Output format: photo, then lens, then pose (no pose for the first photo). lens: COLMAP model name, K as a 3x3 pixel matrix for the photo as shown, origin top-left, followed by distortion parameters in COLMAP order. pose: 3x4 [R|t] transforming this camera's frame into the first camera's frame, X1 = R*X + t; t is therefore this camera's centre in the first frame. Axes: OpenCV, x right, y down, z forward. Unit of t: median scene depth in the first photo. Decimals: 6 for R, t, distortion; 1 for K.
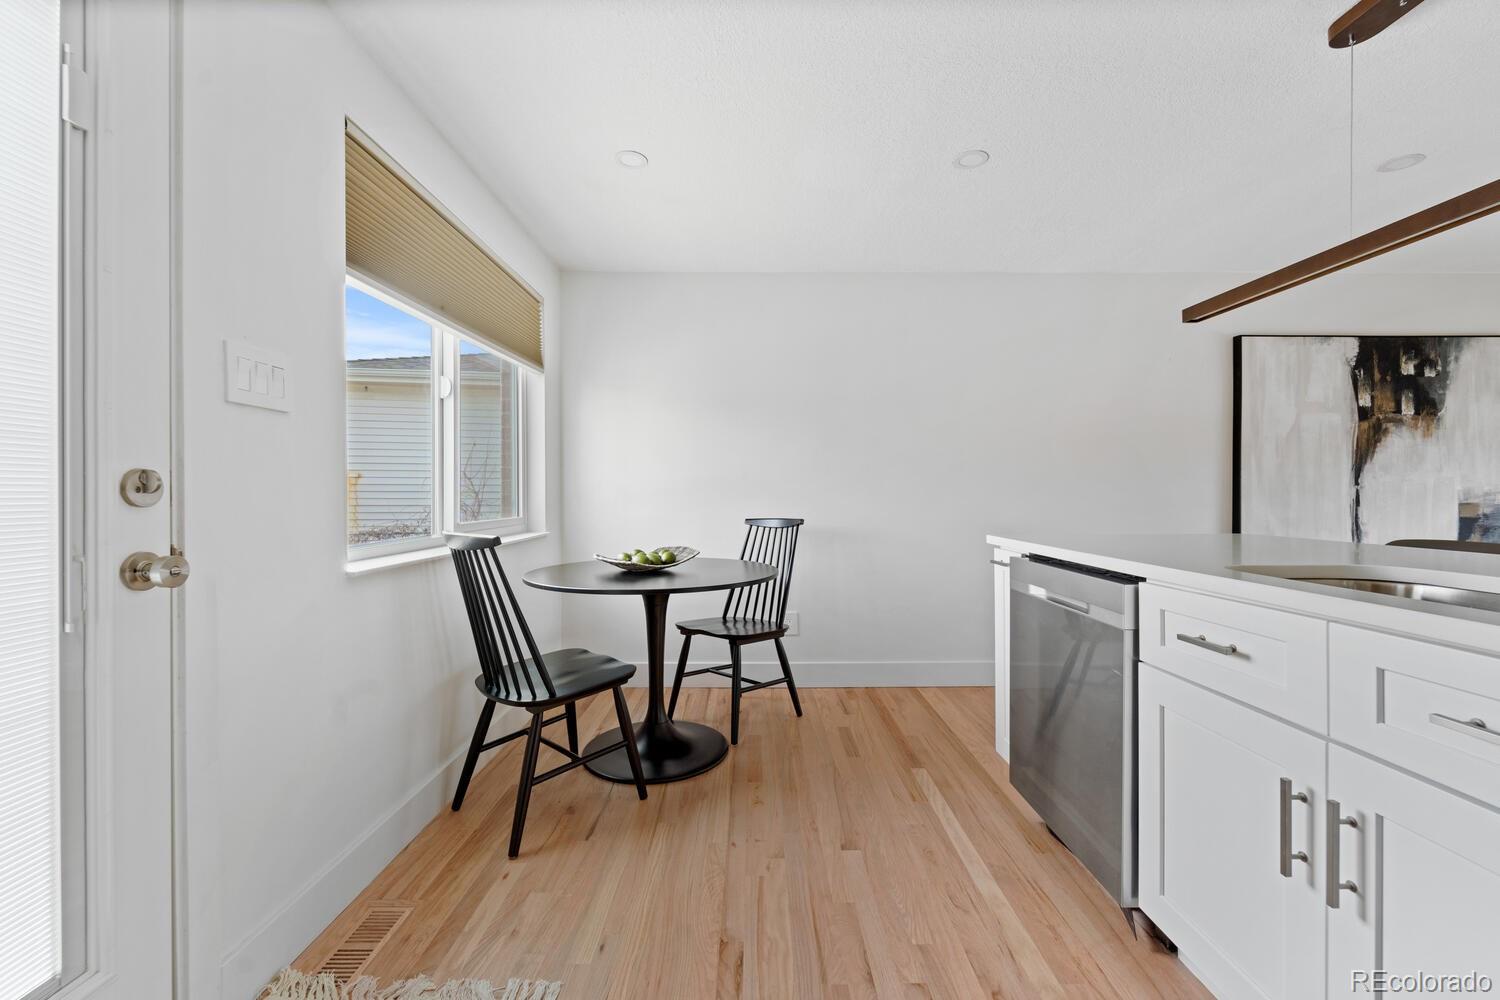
lens RADIAL K [[608.5, 0, 756.4], [0, 608.5, 493.4], [0, 0, 1]] dist [0.003740, -0.001881]
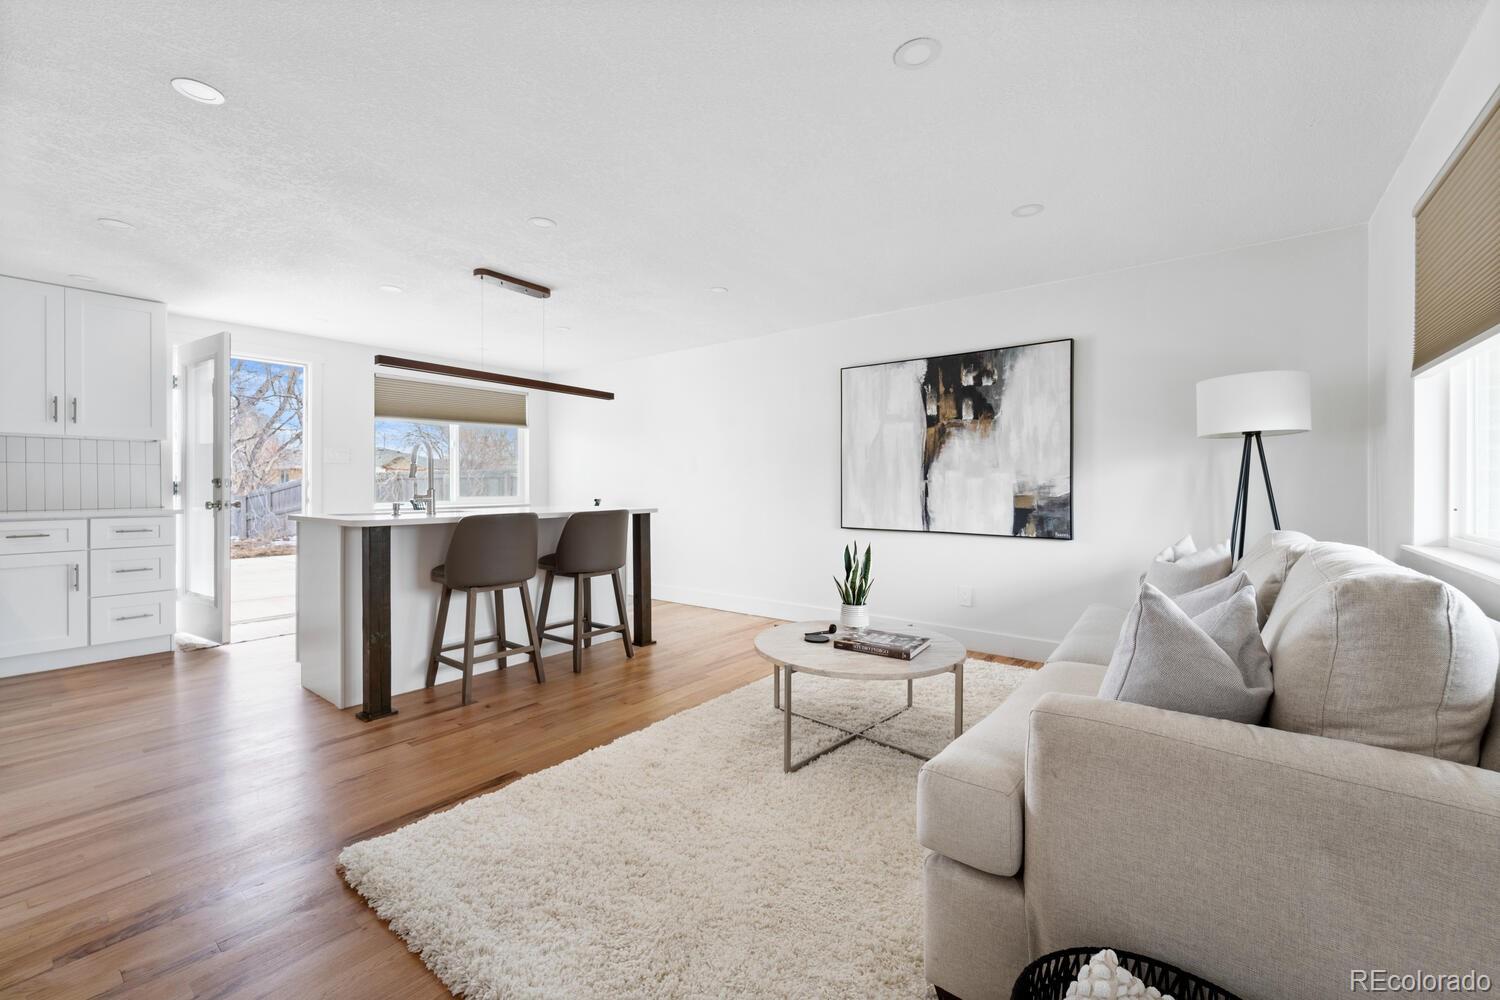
lens RADIAL K [[608.5, 0, 751.6], [0, 608.5, 490.7], [0, 0, 1]] dist [0.003740, -0.001881]
pose [[0.782061, 0.008679, -0.623142, 1.475595], [-0.003760, 0.999951, 0.009207, -0.001285], [0.623191, -0.004857, 0.782055, -0.177964]]
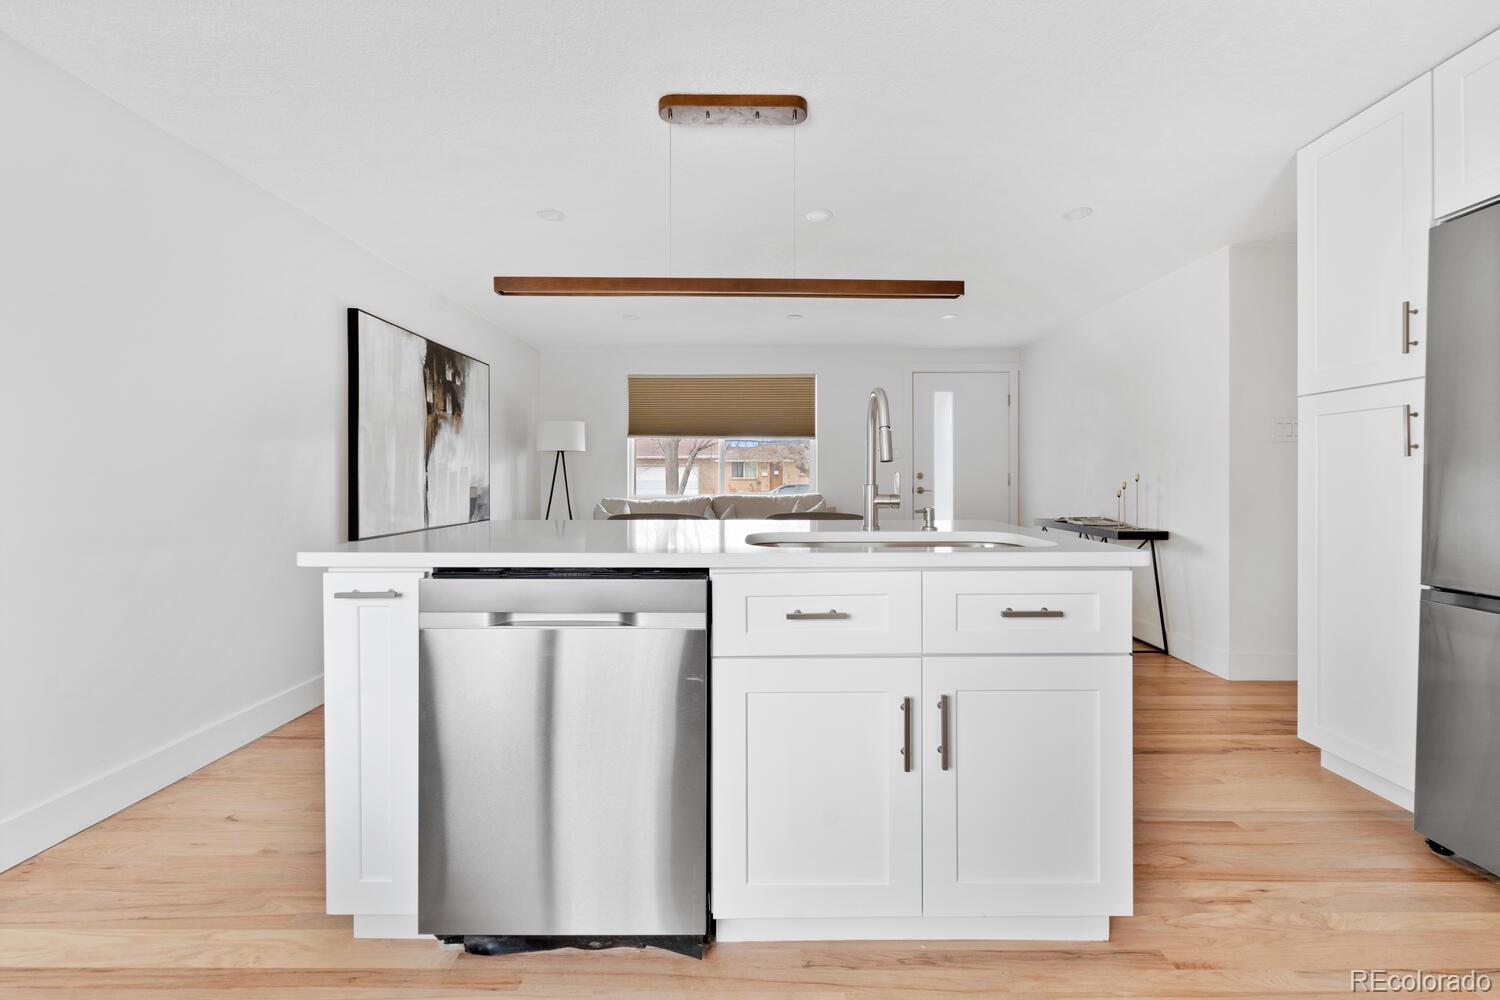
lens RADIAL K [[608.5, 0, 754.4], [0, 608.5, 487.2], [0, 0, 1]] dist [0.003740, -0.001881]
pose [[0.014045, -0.014371, 0.999798, -0.124667], [0.003381, 0.999892, 0.014325, 0.000273], [-0.999896, 0.003179, 0.014092, 0.382522]]
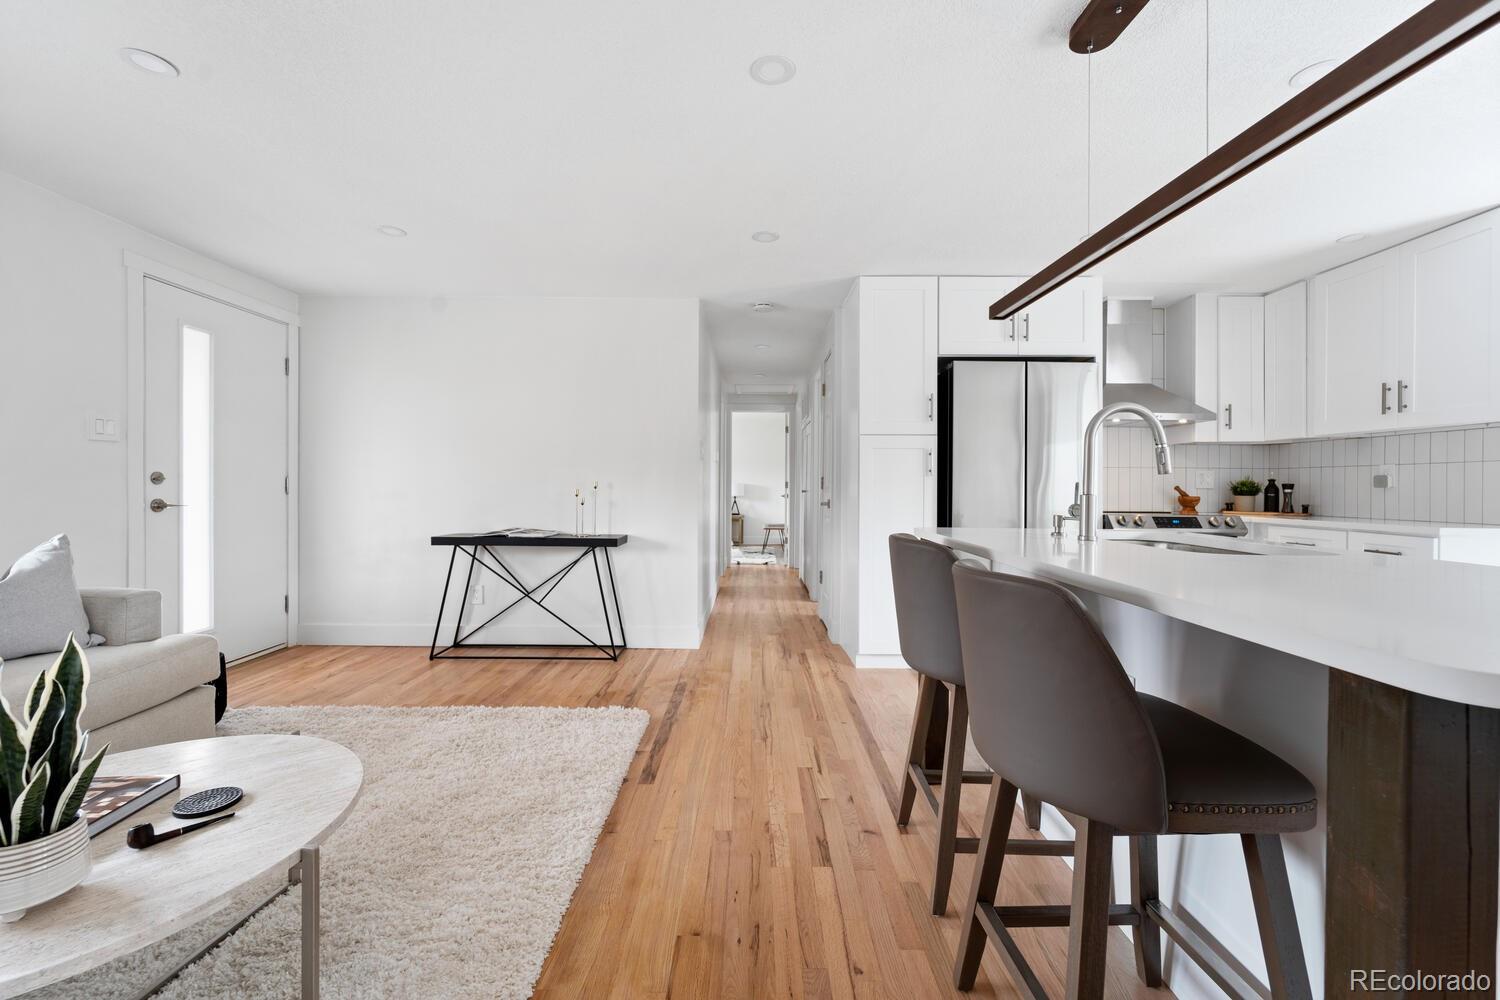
lens RADIAL K [[608.5, 0, 752.8], [0, 608.5, 489.1], [0, 0, 1]] dist [0.003740, -0.001881]
pose [[-0.999843, -0.006006, 0.016655, 0.729696], [-0.005874, 0.999951, 0.007953, -0.000918], [-0.016702, 0.007854, -0.999830, 0.837643]]
